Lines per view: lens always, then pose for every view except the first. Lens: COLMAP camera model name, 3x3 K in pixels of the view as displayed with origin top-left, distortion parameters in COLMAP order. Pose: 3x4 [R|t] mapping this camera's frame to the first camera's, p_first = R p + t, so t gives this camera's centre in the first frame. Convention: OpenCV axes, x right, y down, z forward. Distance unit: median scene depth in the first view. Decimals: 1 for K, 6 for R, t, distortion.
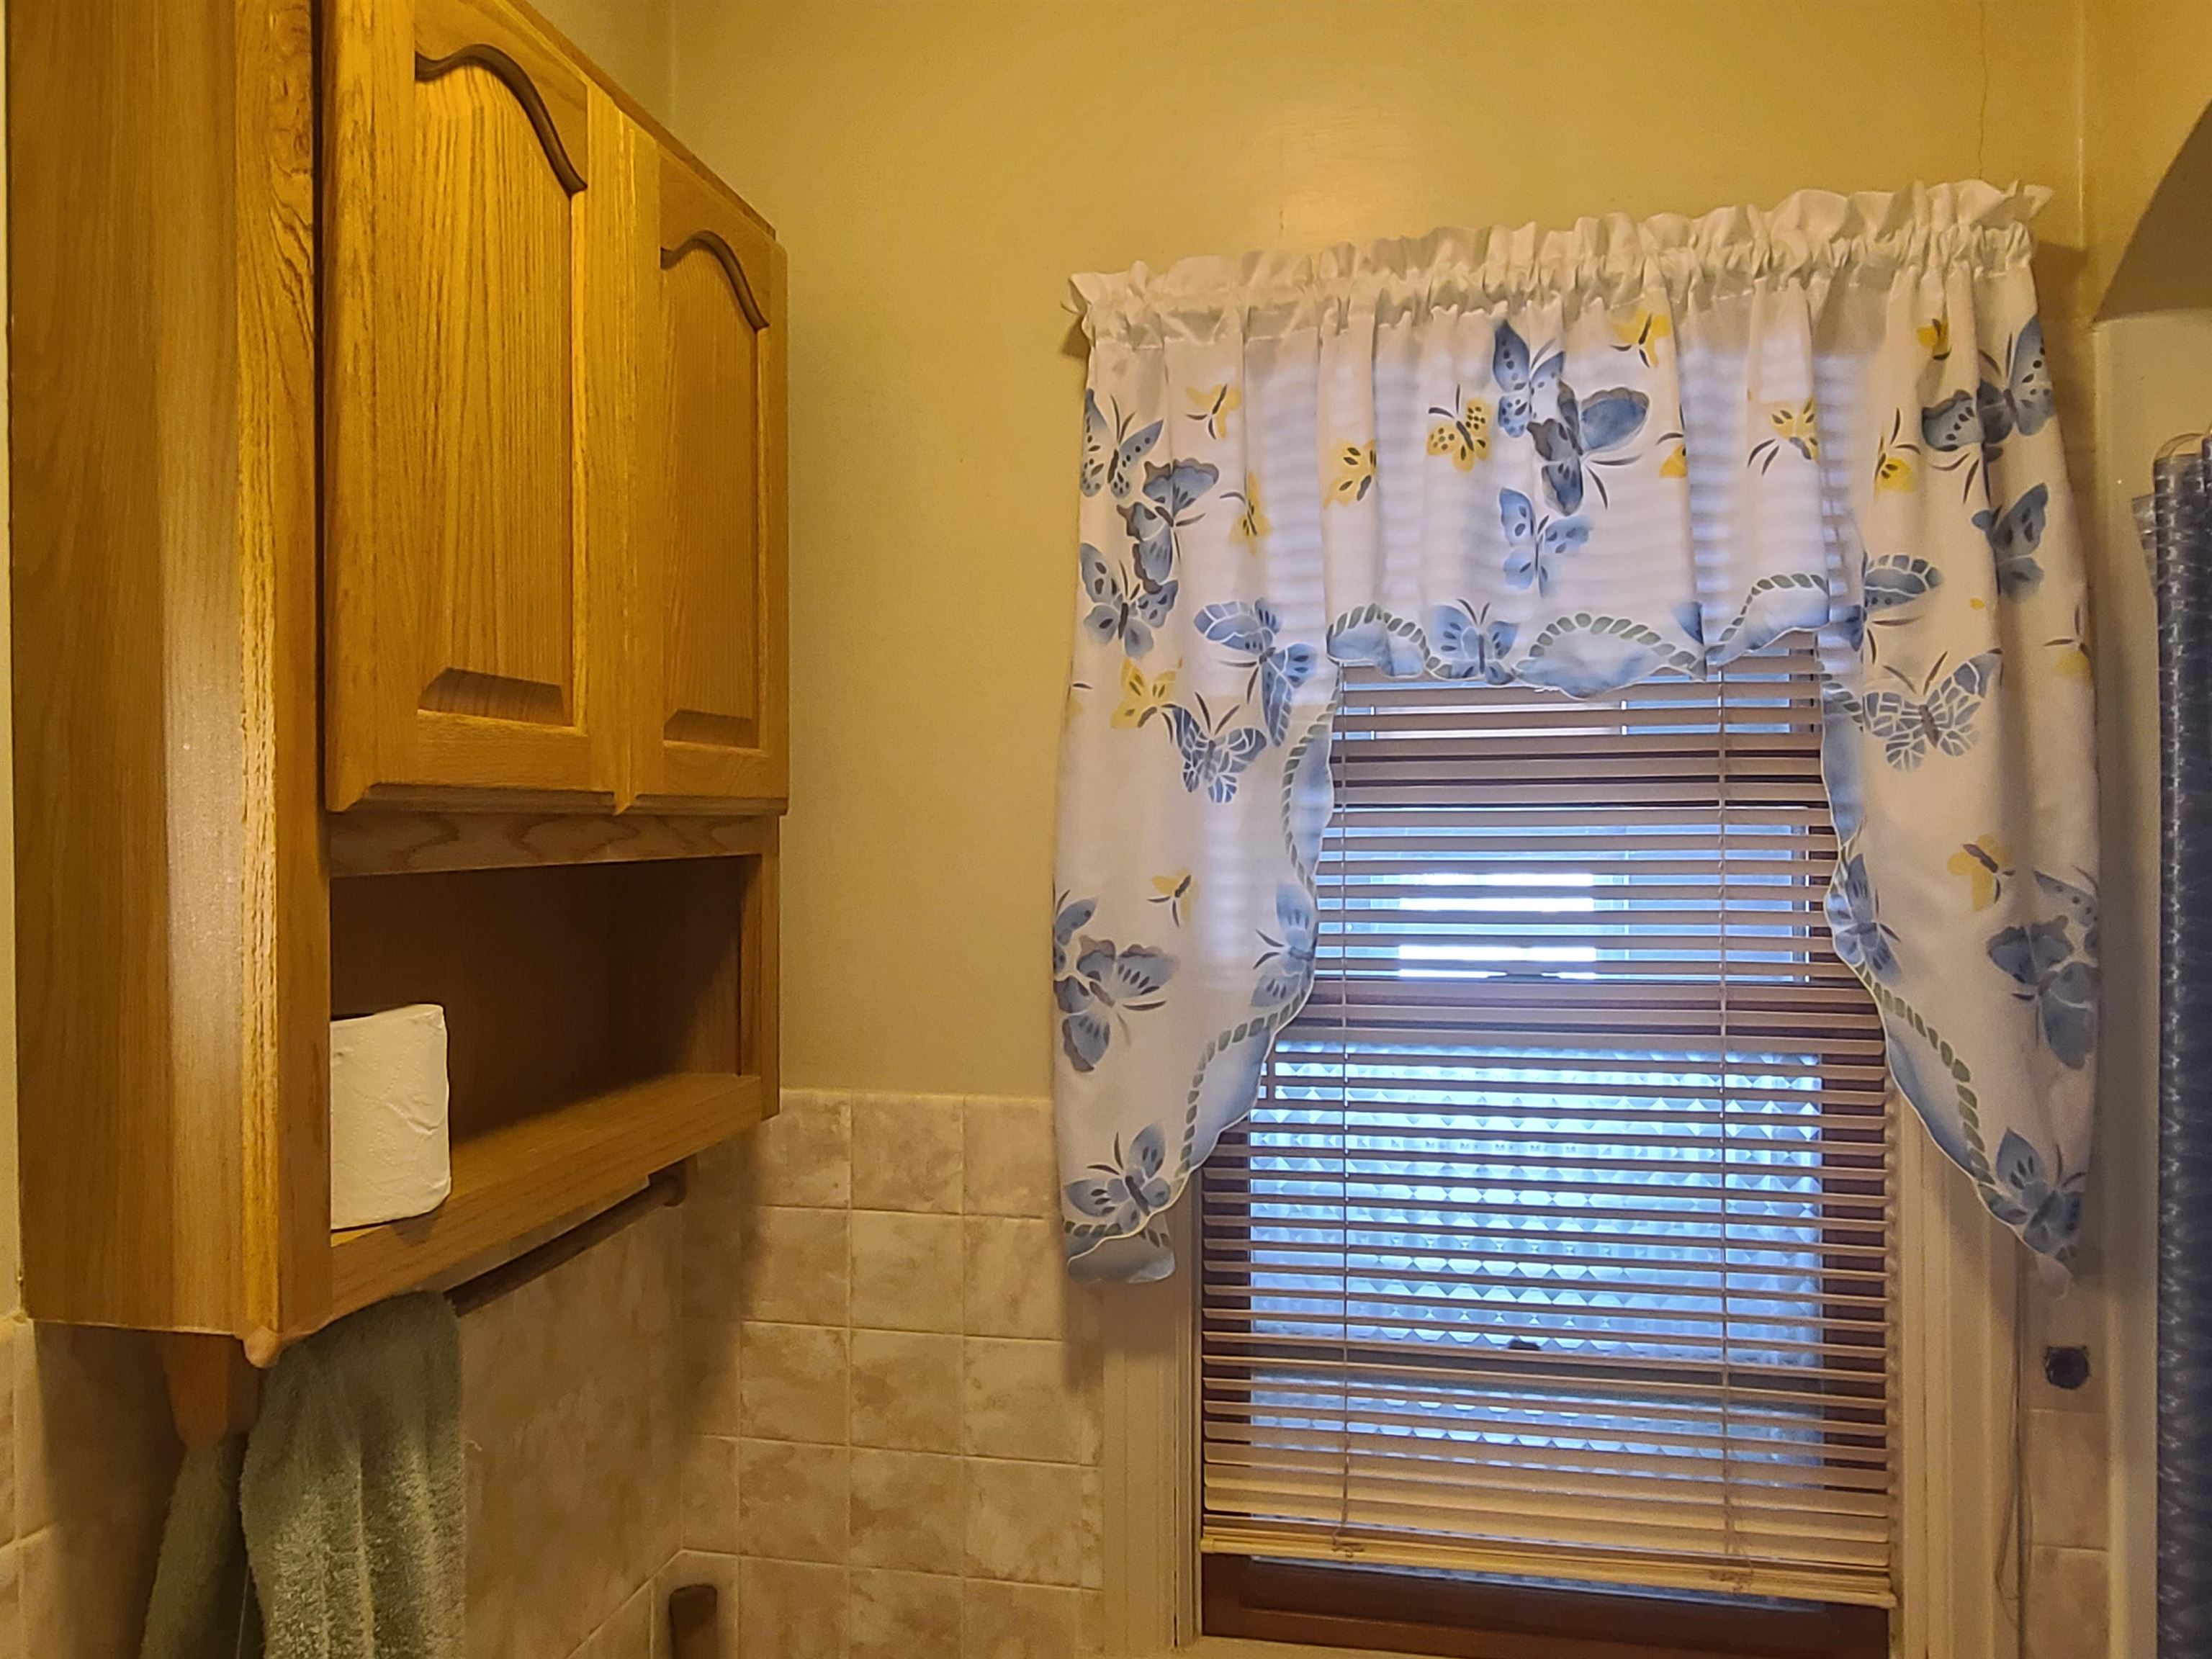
lens RADIAL K [[1596.3, 0, 1106.0], [0, 1596.3, 829.5], [0, 0, 1]] dist [-0.003504, 0.003429]
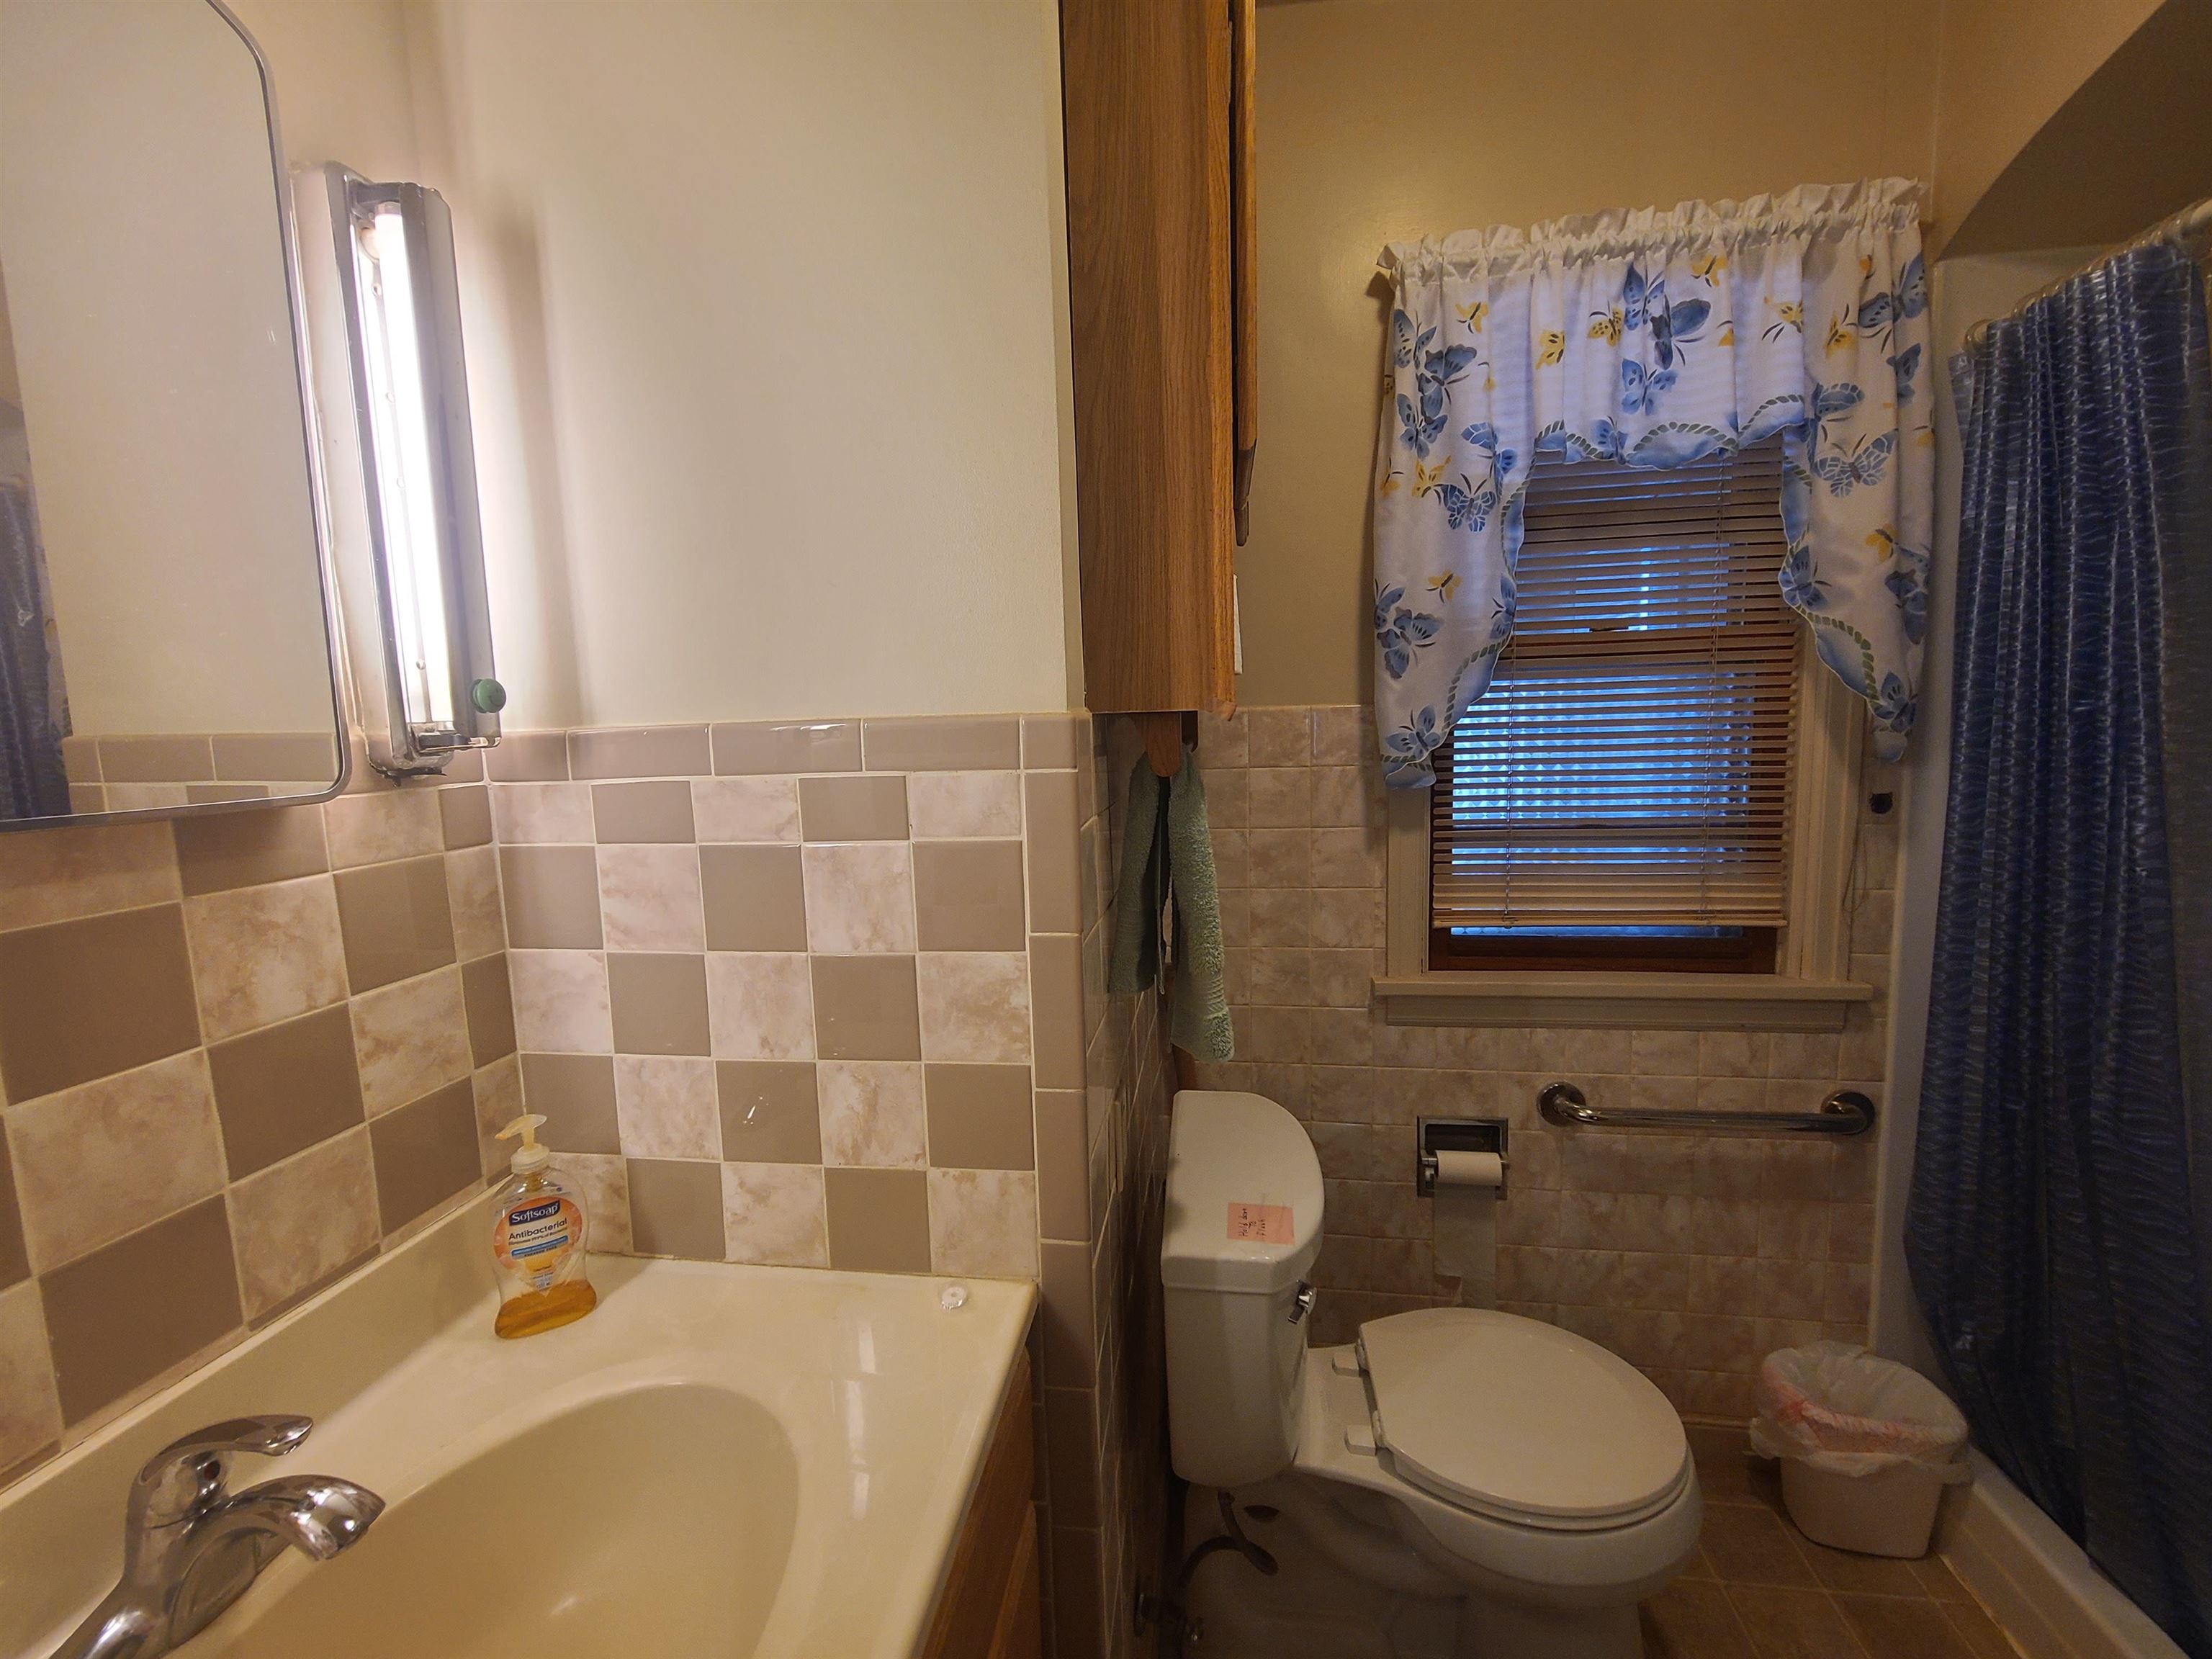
lens RADIAL K [[924.1, 0, 1106.0], [0, 924.1, 829.5], [0, 0, 1]] dist [0.001368, -0.000838]
pose [[0.997917, -0.032886, 0.055508, -0.456583], [0.025820, 0.992006, 0.123522, 0.194500], [-0.059127, -0.121831, 0.990788, -0.125685]]
